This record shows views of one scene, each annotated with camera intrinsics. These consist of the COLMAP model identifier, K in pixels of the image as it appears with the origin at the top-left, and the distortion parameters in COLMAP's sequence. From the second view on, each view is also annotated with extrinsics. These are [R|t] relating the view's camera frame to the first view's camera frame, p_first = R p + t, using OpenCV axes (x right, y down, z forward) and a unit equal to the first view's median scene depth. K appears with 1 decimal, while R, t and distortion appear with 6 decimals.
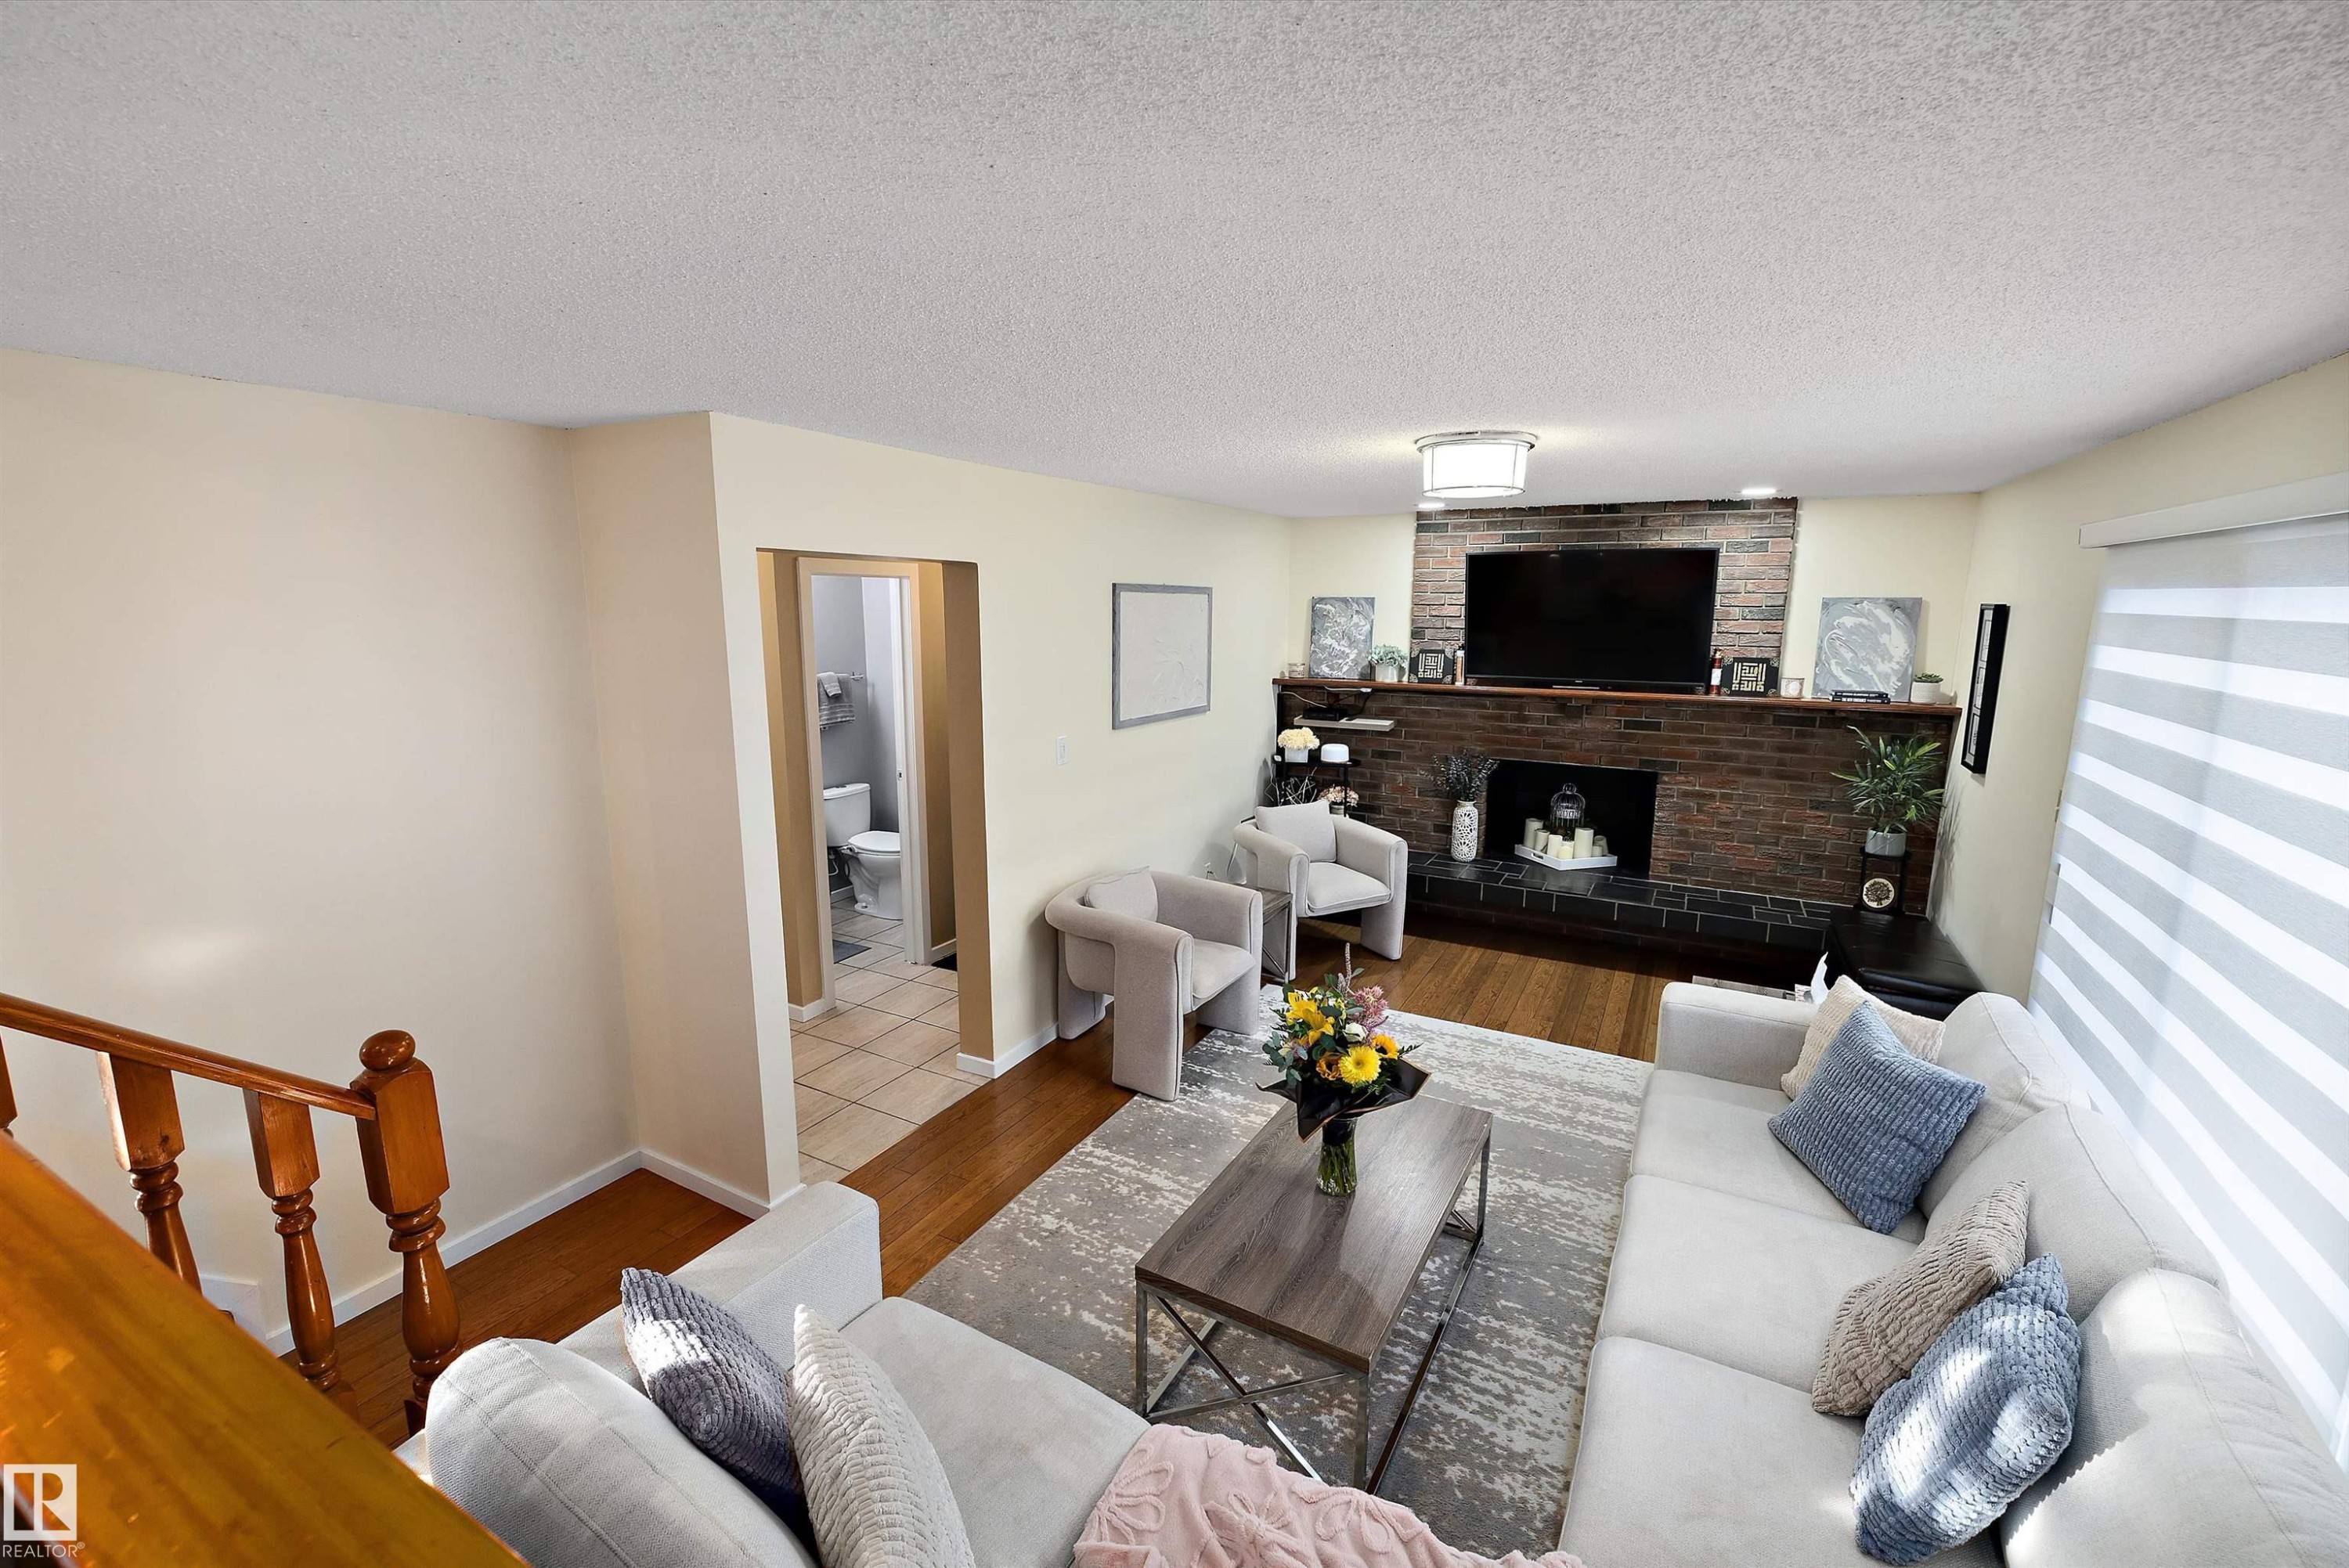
lens RADIAL K [[992.9, 0, 1164.7], [0, 992.9, 773.1], [0, 0, 1]] dist [-0.003166, -0.000634]
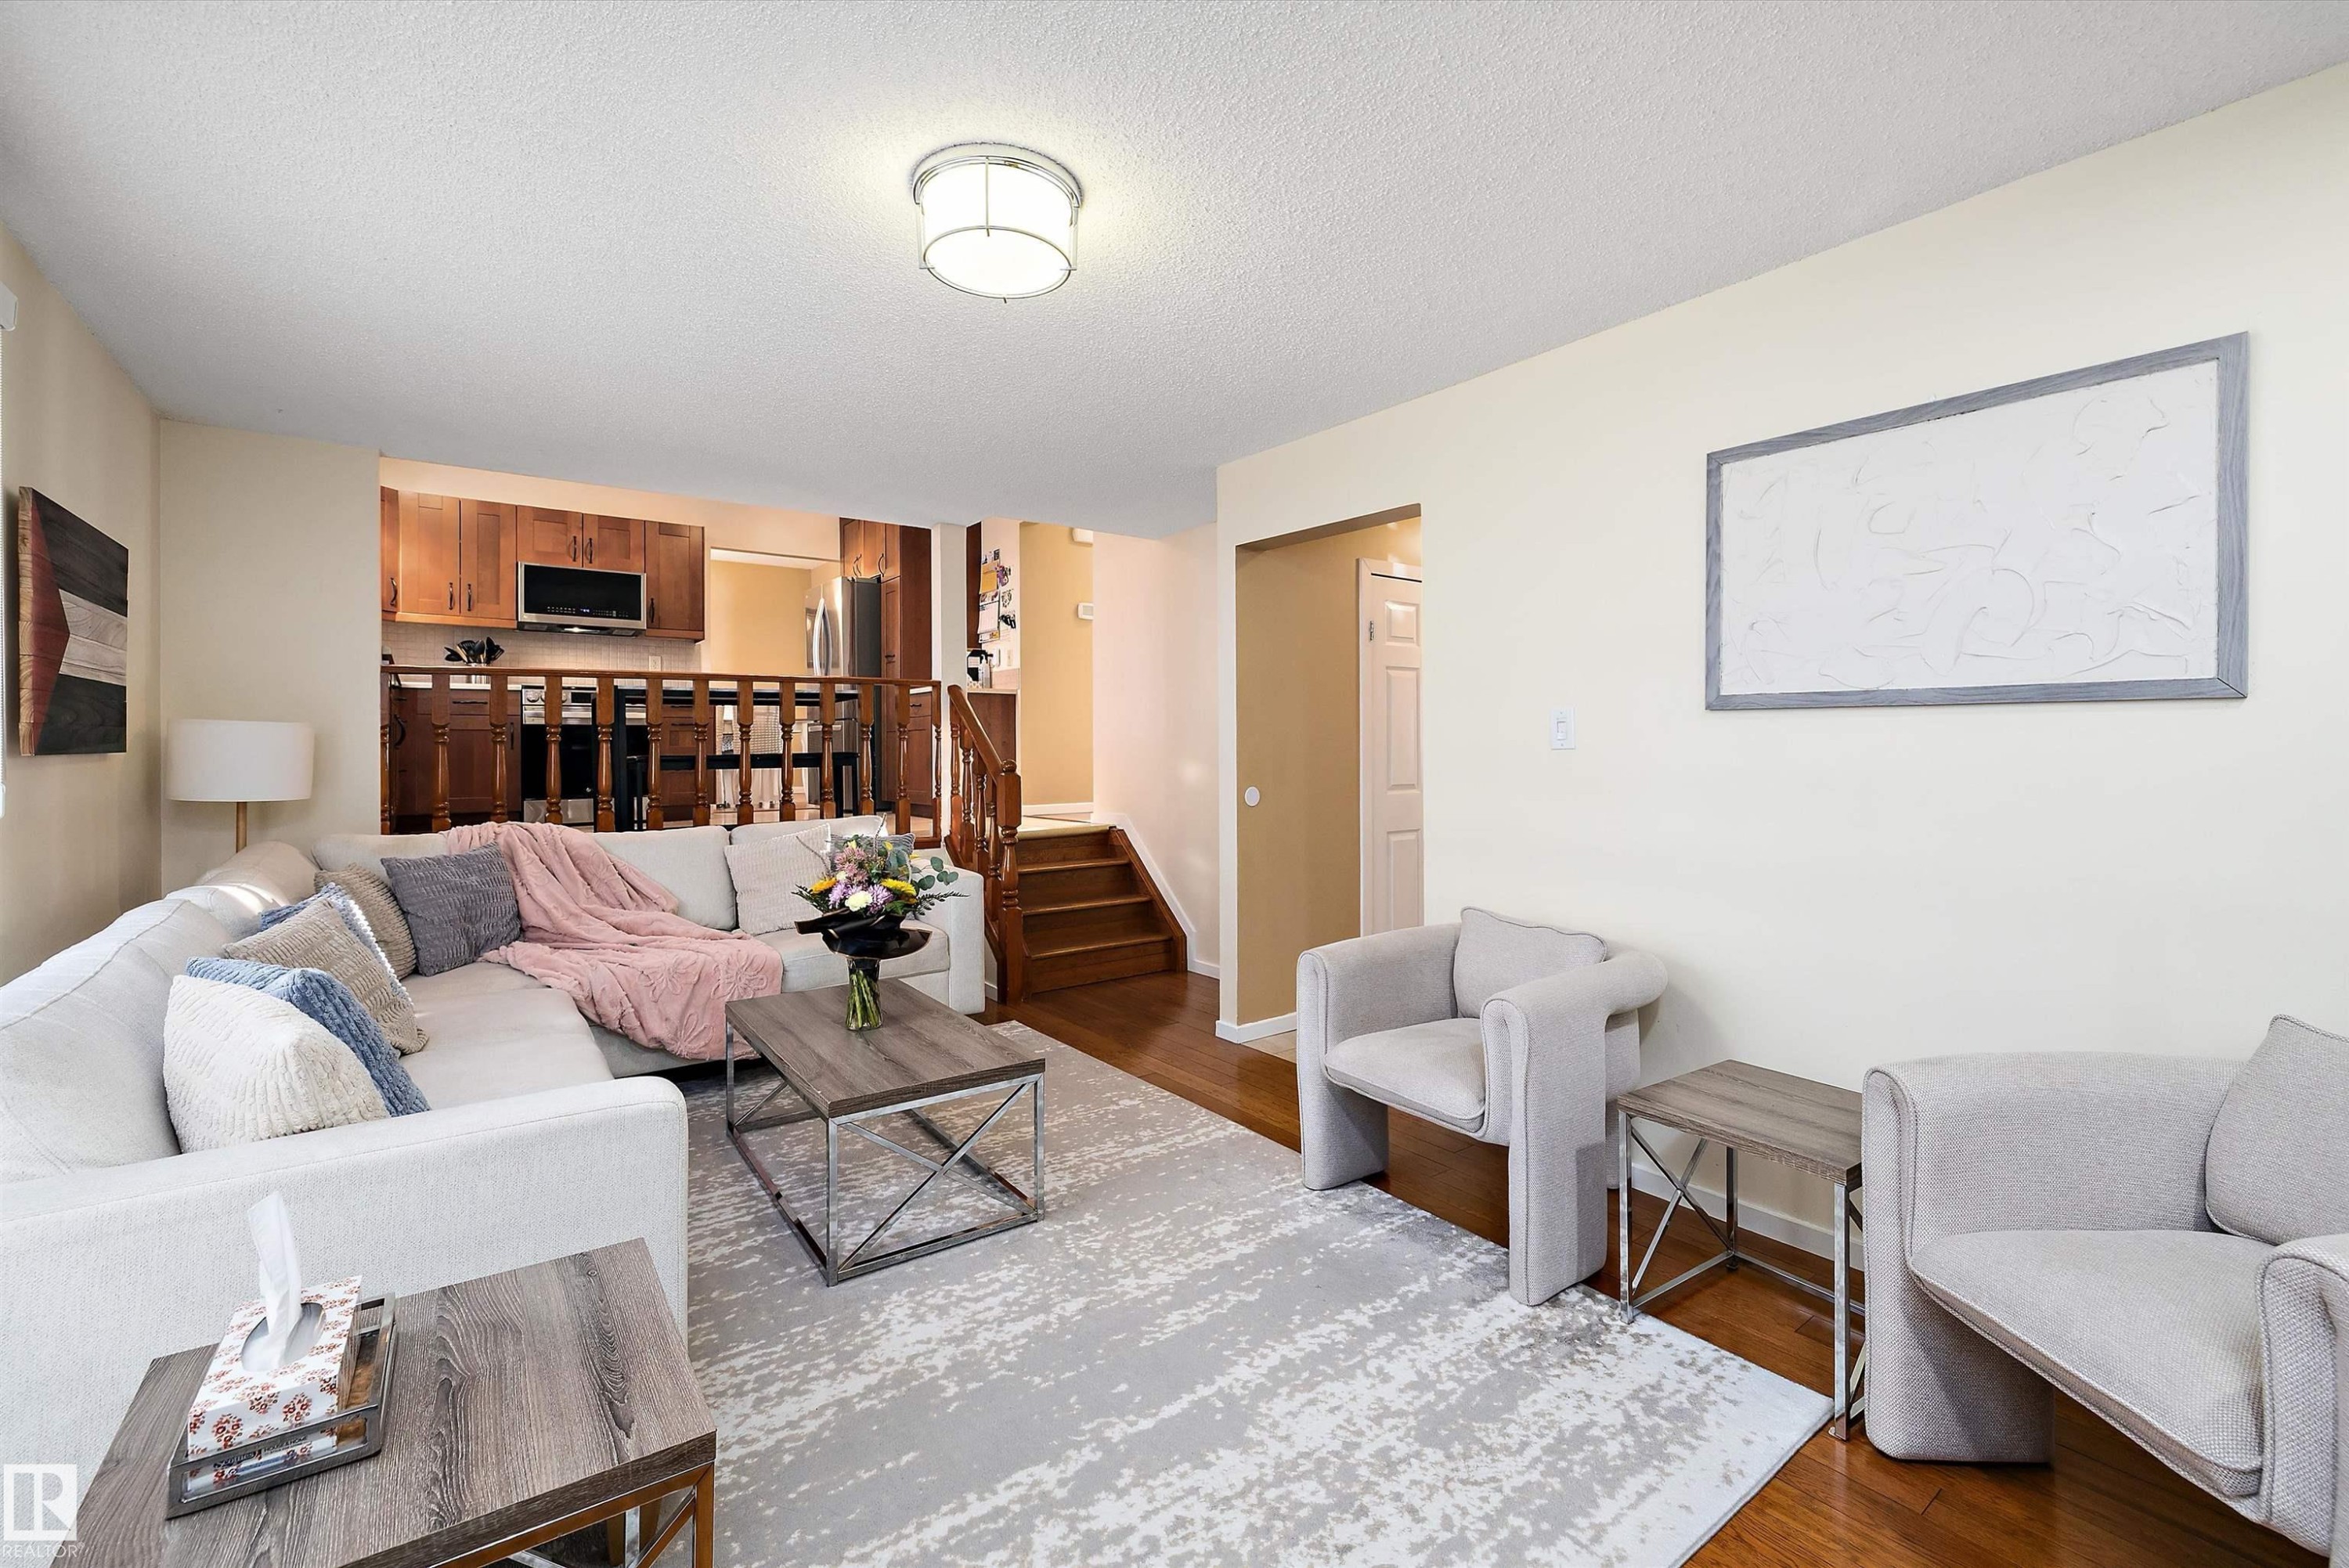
lens RADIAL K [[992.9, 0, 1172.4], [0, 992.9, 748.9], [0, 0, 1]] dist [-0.003166, -0.000634]
pose [[-0.413510, 0.003902, -0.910491, 0.836251], [-0.151238, 0.985805, 0.072912, -0.024424], [0.897851, 0.167851, -0.407050, 1.370192]]
